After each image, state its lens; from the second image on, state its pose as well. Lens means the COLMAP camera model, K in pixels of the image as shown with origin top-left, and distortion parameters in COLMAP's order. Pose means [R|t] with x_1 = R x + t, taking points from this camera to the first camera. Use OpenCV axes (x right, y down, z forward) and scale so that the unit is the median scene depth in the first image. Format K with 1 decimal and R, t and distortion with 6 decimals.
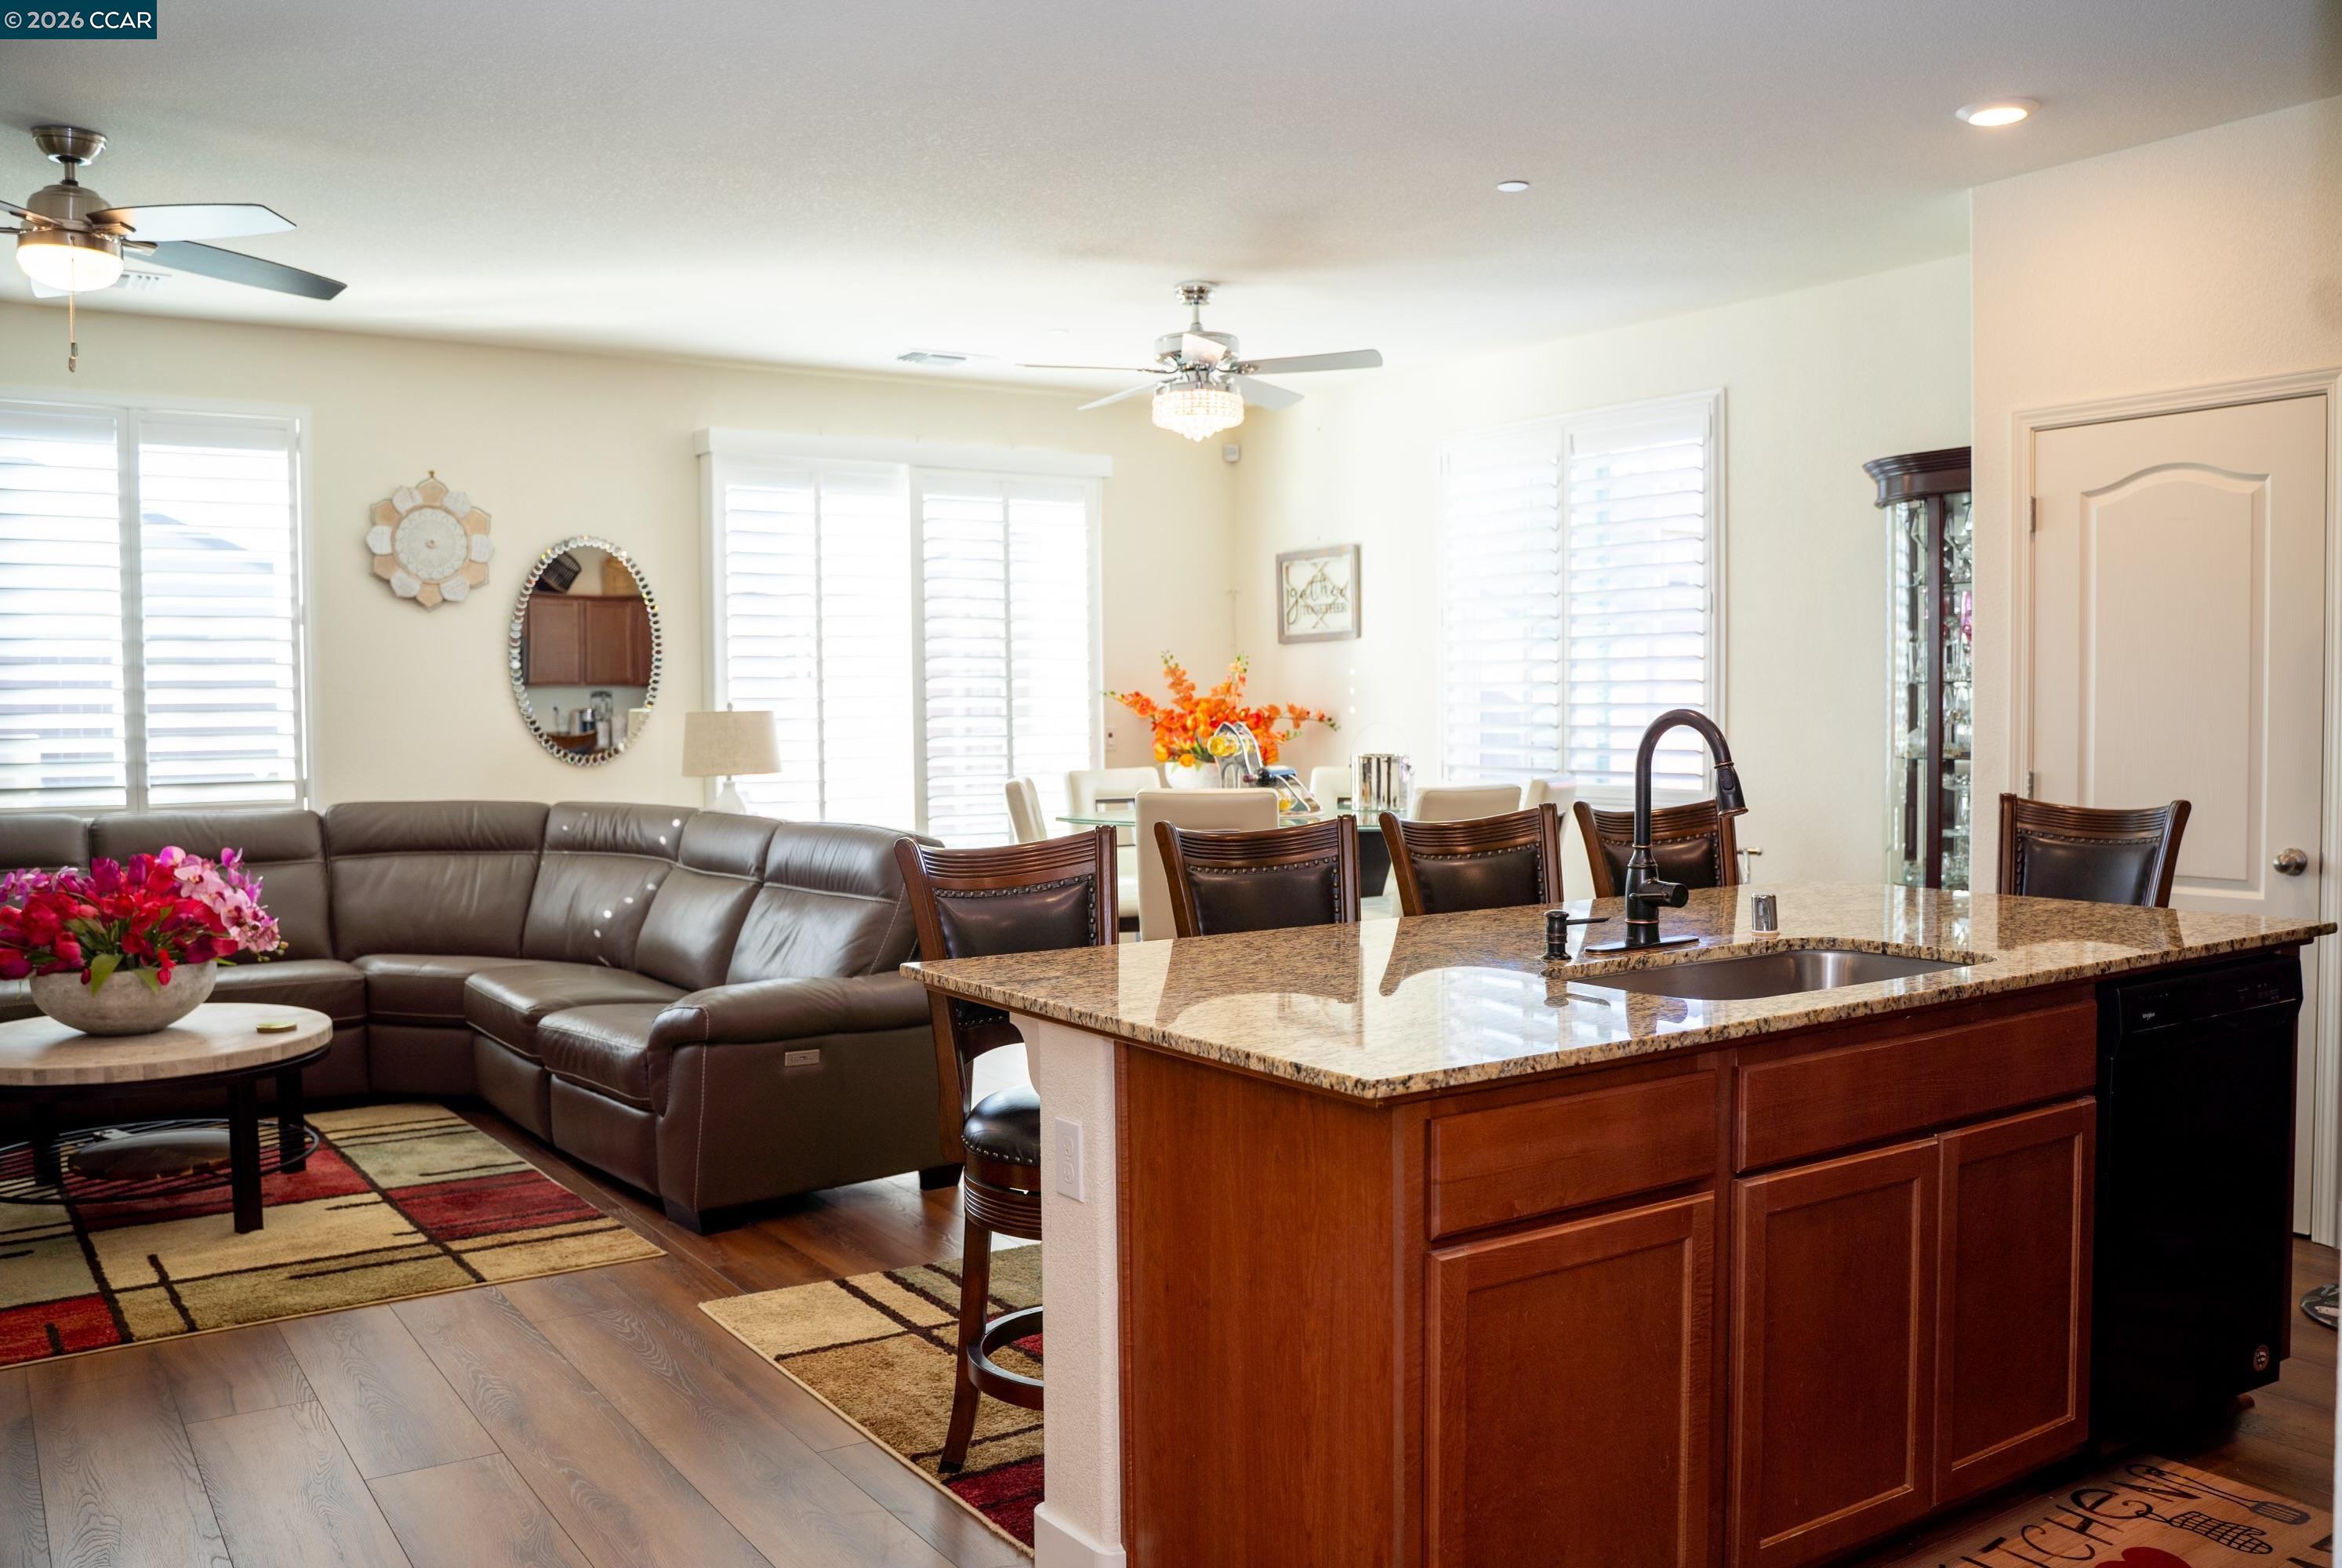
lens RADIAL K [[1890.9, 0, 1171.0], [0, 1890.9, 784.0], [0, 0, 1]] dist [-0.118578, 0.097003]
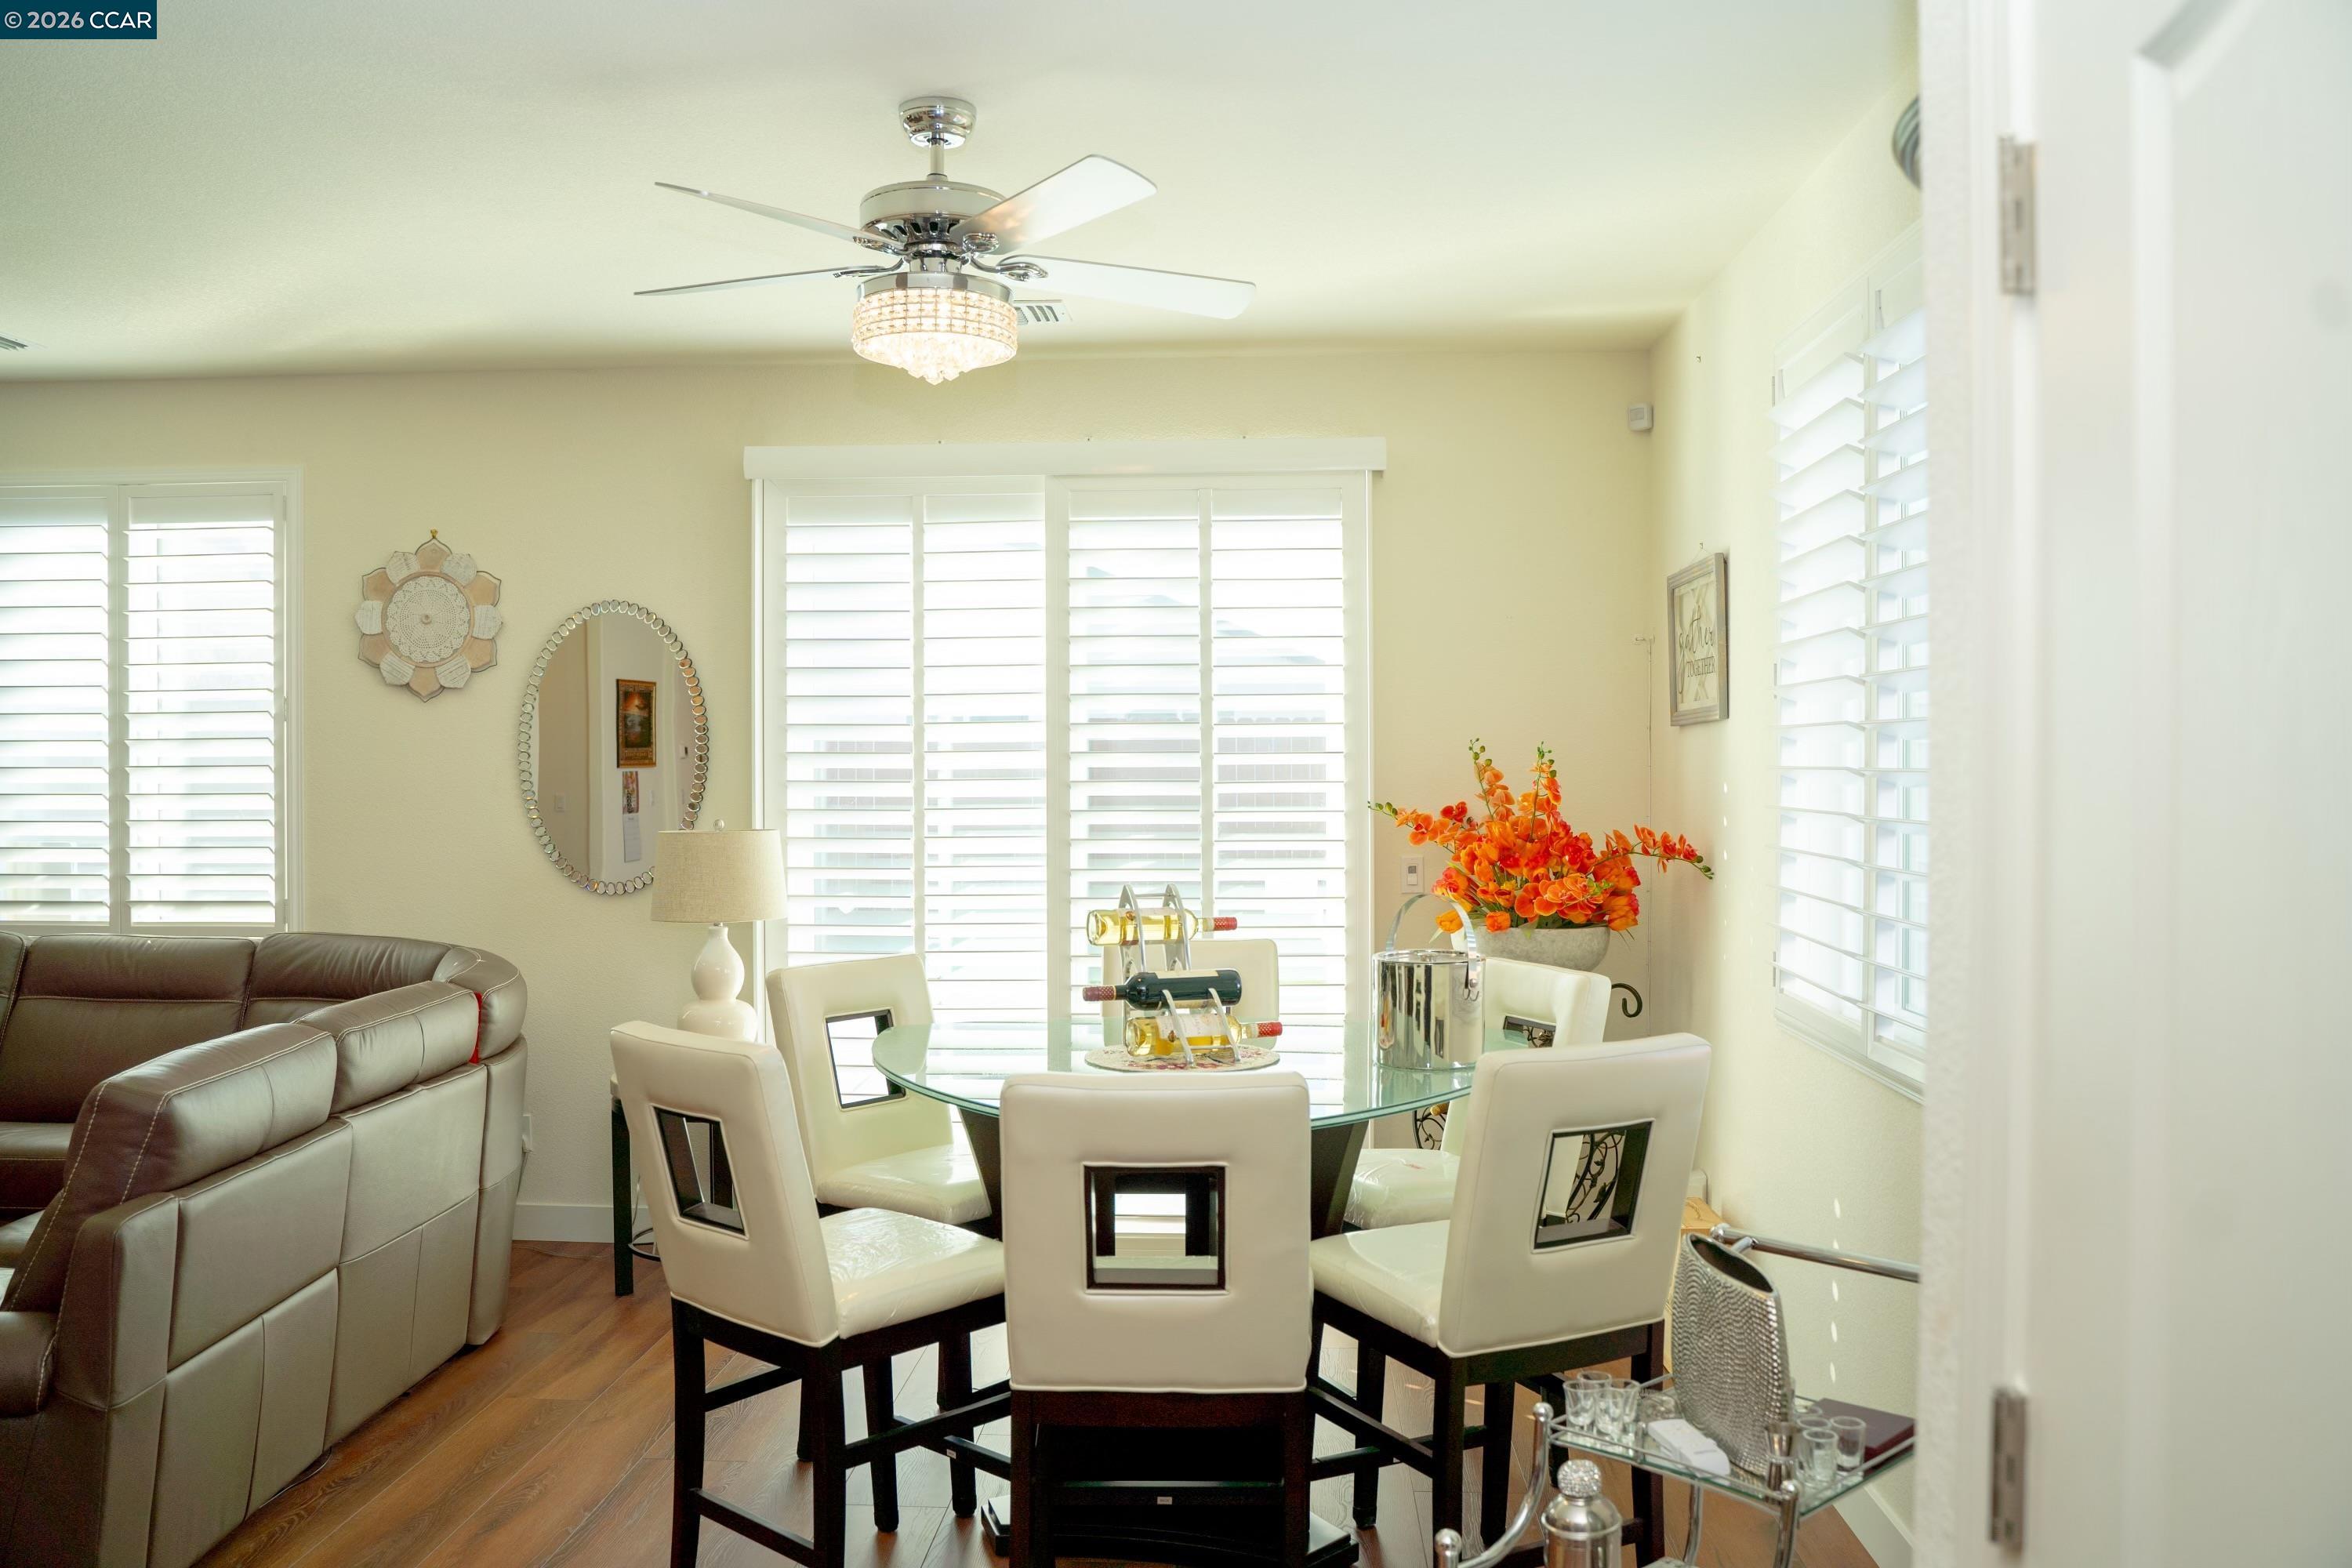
lens RADIAL K [[1899.1, 0, 1176.0], [0, 1899.1, 784.0], [0, 0, 1]] dist [-0.118578, 0.097003]
pose [[0.800977, 0.011503, -0.598585, 0.367385], [-0.029245, 0.999374, -0.019929, -0.050206], [0.597981, 0.033468, 0.800812, 0.544870]]
